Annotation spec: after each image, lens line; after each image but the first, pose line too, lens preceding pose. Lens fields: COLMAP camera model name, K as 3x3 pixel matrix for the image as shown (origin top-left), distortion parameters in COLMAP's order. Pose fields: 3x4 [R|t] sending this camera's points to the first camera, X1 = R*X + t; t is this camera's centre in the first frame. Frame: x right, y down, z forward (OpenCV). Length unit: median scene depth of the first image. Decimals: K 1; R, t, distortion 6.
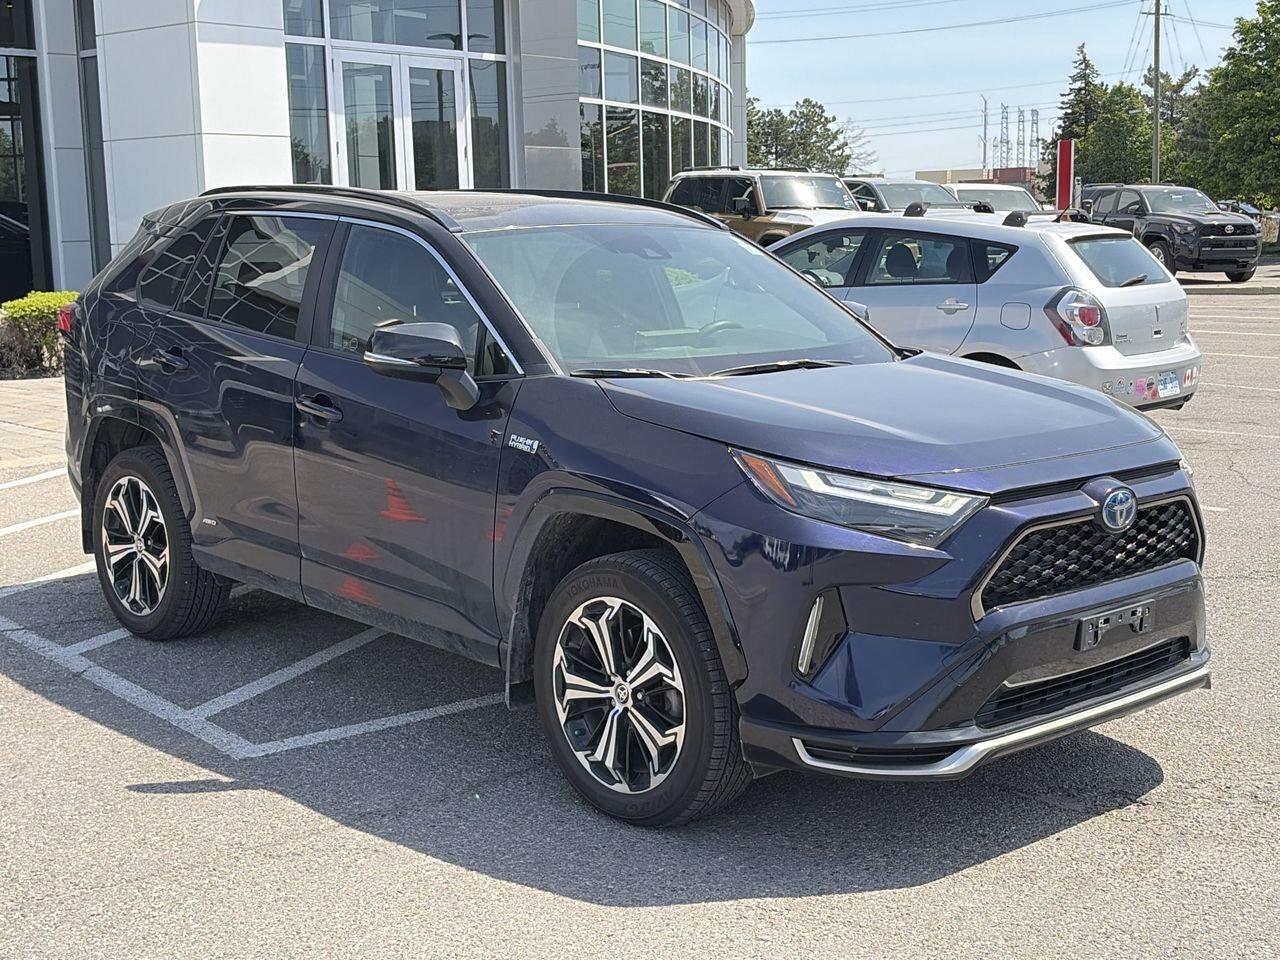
lens RADIAL K [[1675.9, 0, 637.0], [0, 1675.9, 479.7], [0, 0, 1]] dist [0.051704, 0.000000]
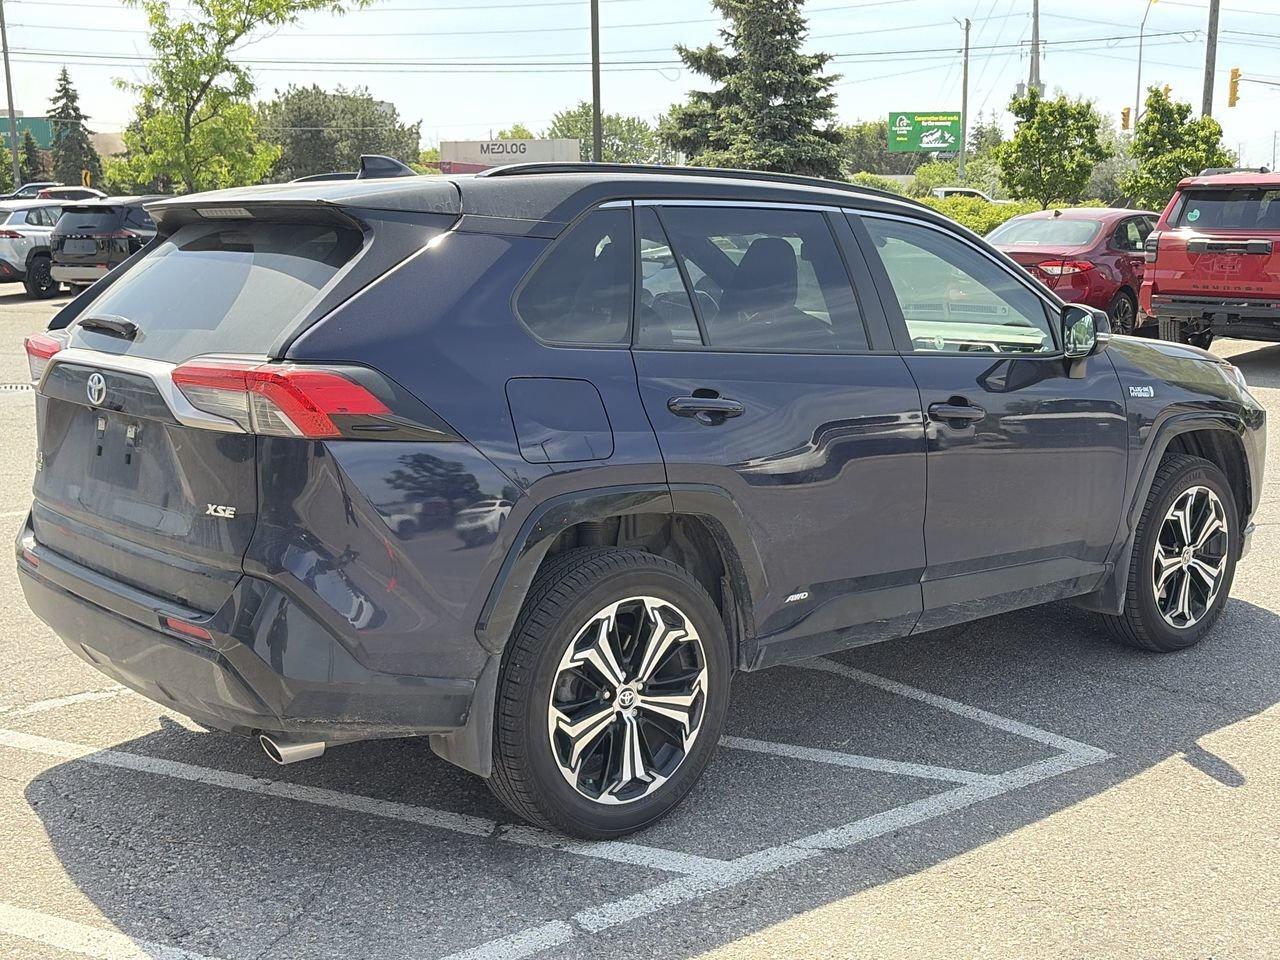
lens RADIAL K [[1520.6, 0, 592.7], [0, 1520.6, 481.9], [0, 0, 1]] dist [0.036107, 0.000000]
pose [[0.055976, -0.160921, 0.985379, -1.136548], [0.158185, 0.975890, 0.150385, -0.178459], [-0.985822, 0.147454, 0.080081, 1.233241]]
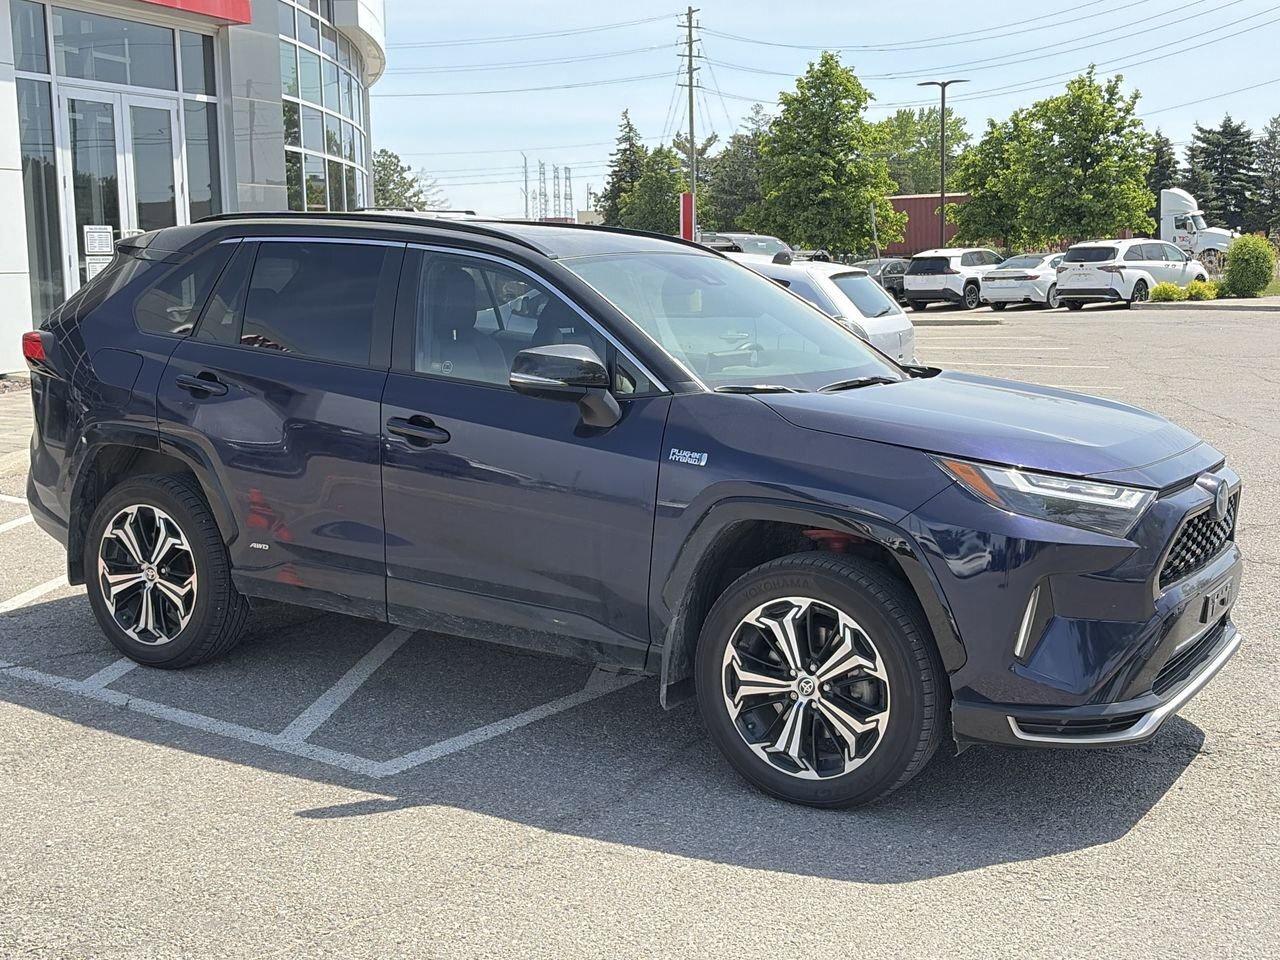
lens RADIAL K [[1520.6, 0, 630.1], [0, 1520.6, 481.2], [0, 0, 1]] dist [0.036107, 0.000000]
pose [[0.965425, -0.029321, 0.259026, -0.329143], [0.031937, 0.999473, -0.005893, -0.001522], [-0.258716, 0.013962, 0.965852, 0.078512]]
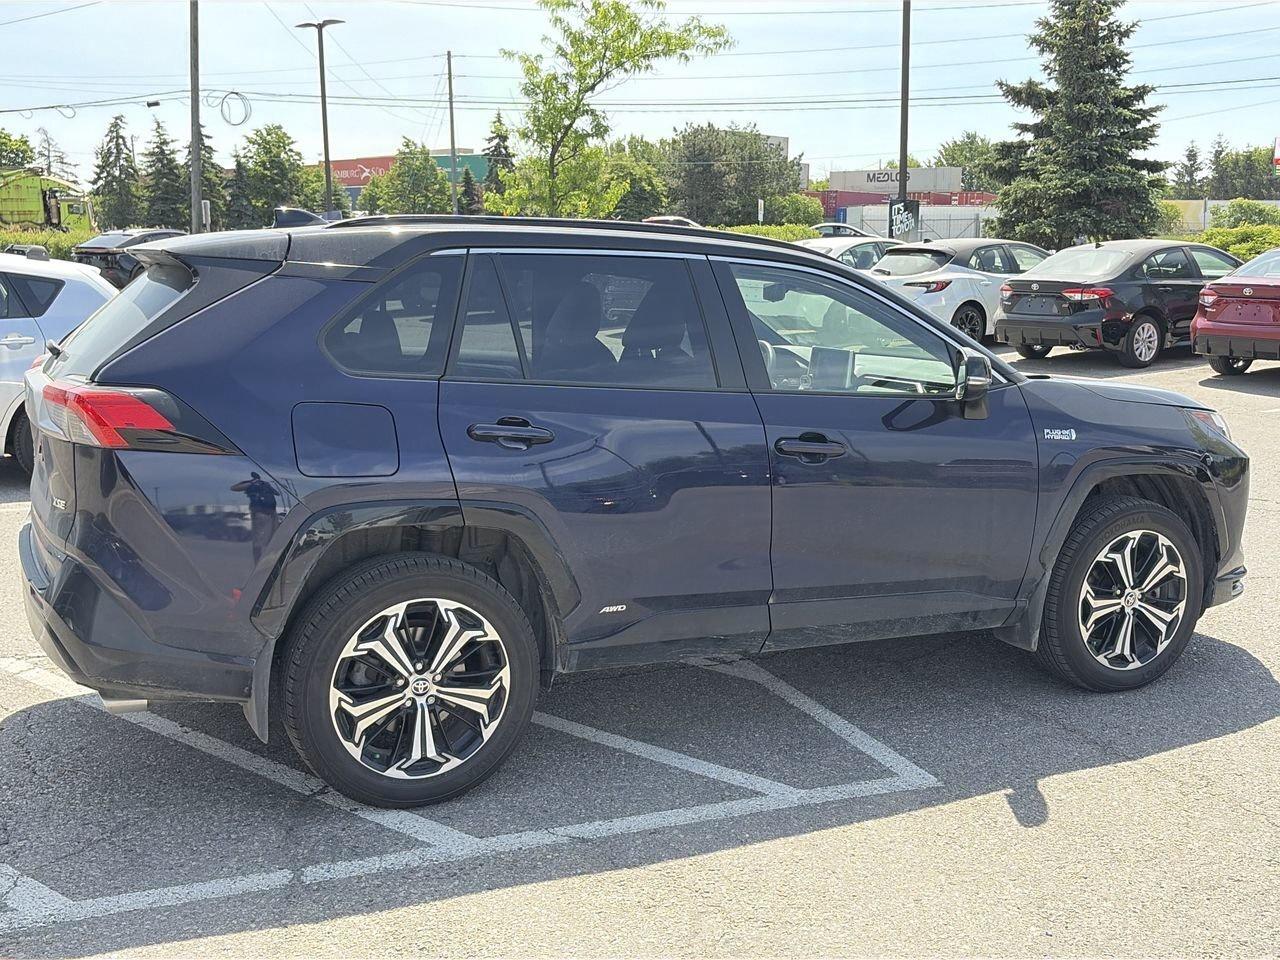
lens RADIAL K [[1384.0, 0, 609.7], [0, 1384.0, 486.2], [0, 0, 1]] dist [0.029889, 0.000000]
pose [[0.316934, -0.154999, 0.935697, -1.088107], [0.142269, 0.983163, 0.114673, -0.142181], [-0.937717, 0.096777, 0.333649, 0.909354]]
